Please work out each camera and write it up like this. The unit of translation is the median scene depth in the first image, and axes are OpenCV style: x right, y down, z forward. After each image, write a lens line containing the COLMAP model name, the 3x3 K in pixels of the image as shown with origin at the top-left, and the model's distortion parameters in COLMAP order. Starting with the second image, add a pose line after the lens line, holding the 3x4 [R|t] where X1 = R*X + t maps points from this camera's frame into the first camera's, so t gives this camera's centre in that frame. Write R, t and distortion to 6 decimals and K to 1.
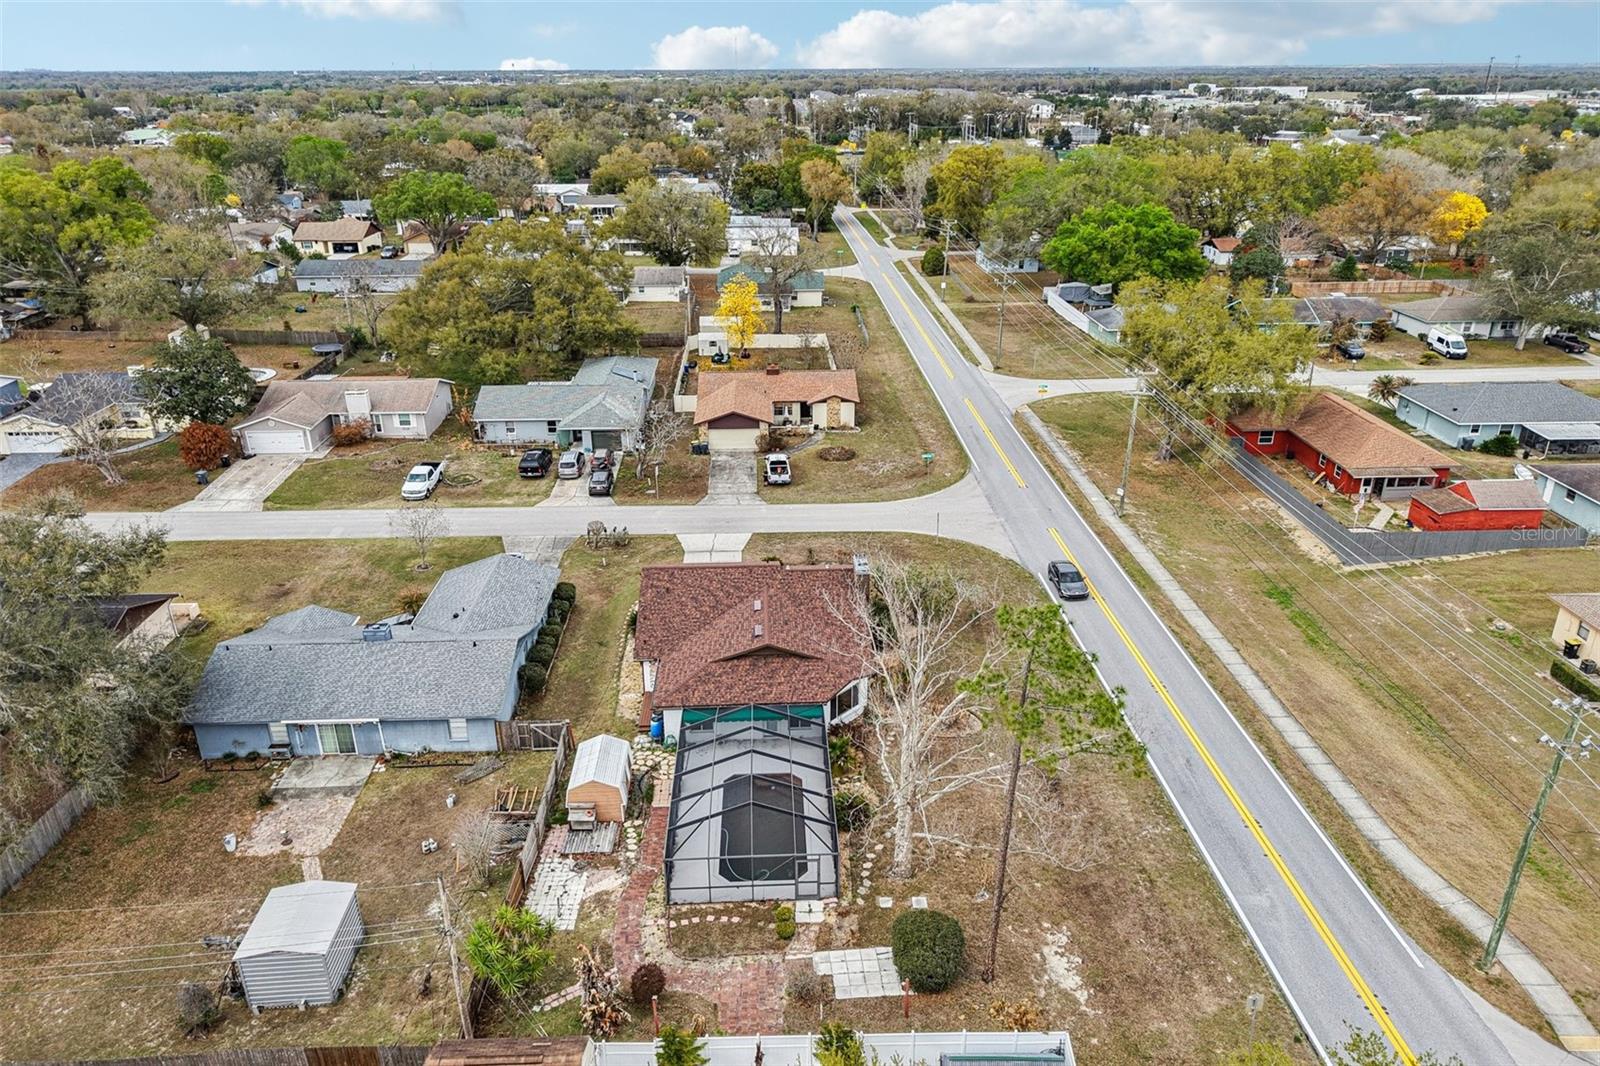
lens RADIAL K [[1088.4, 0, 805.6], [0, 1088.4, 543.1], [0, 0, 1]] dist [0.042201, -0.056054]
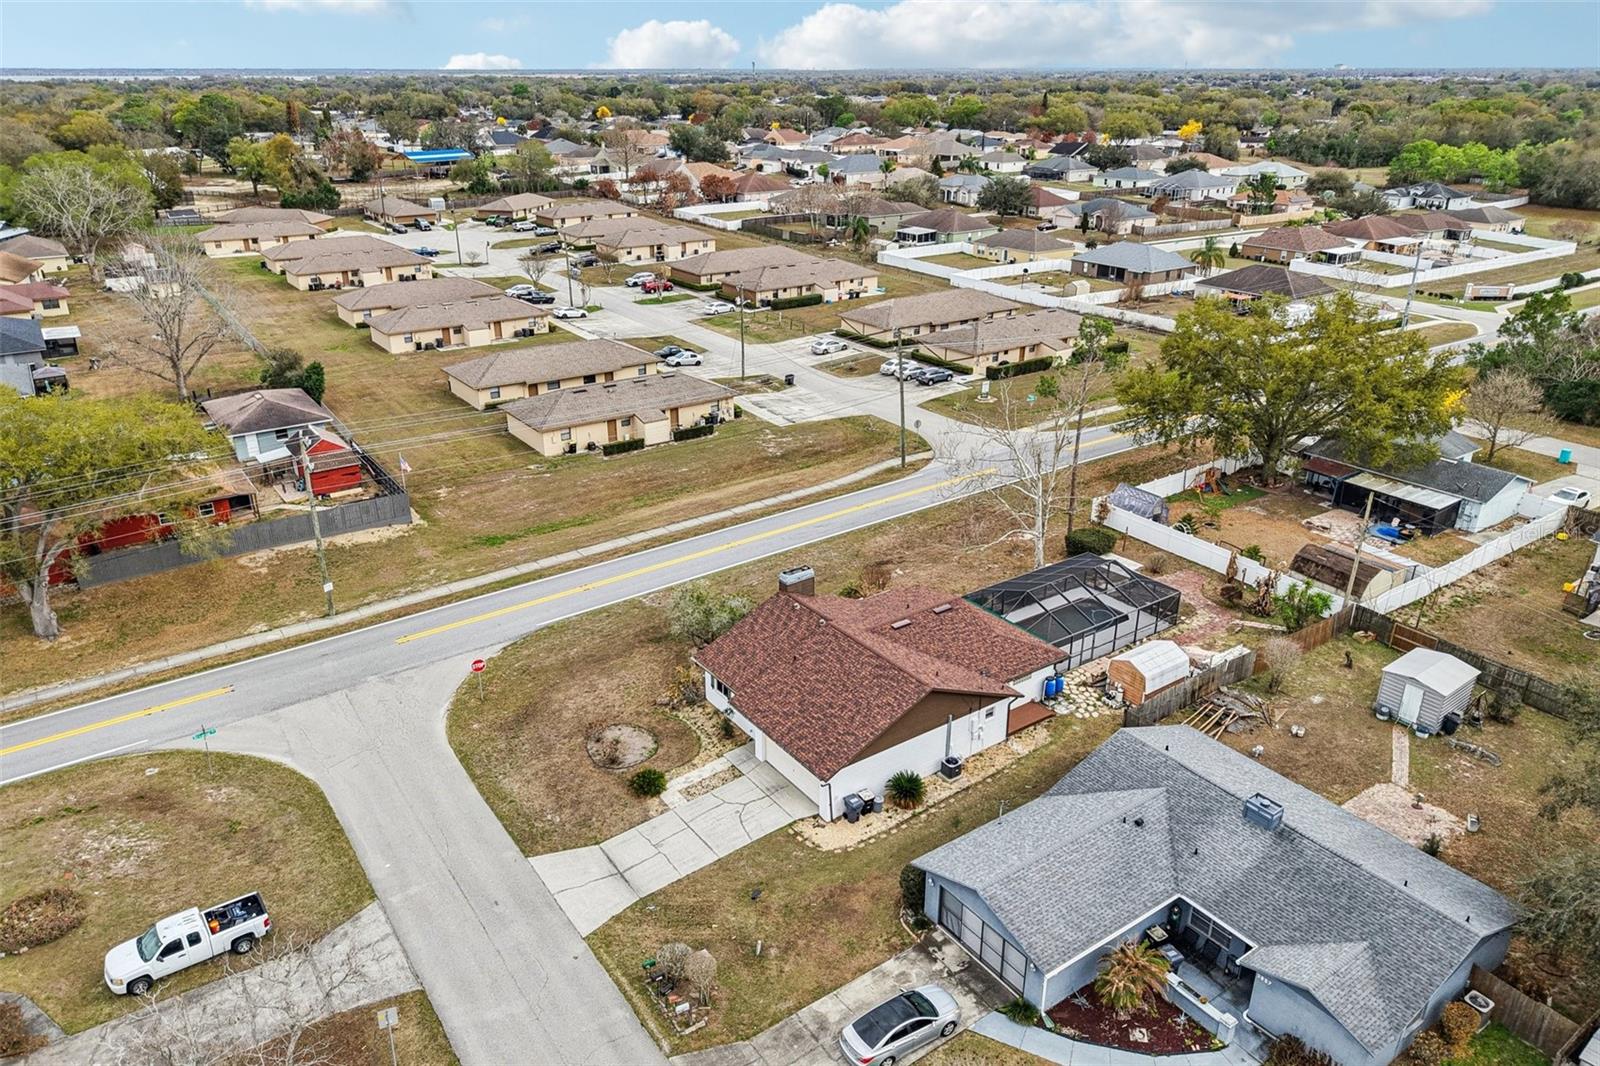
lens RADIAL K [[1088.4, 0, 805.6], [0, 1088.4, 543.1], [0, 0, 1]] dist [0.042201, -0.056054]
pose [[-0.550629, -0.326068, 0.768432, -0.778095], [0.333821, 0.757725, 0.560728, -0.612900], [-0.765096, 0.565272, -0.308377, 1.446619]]
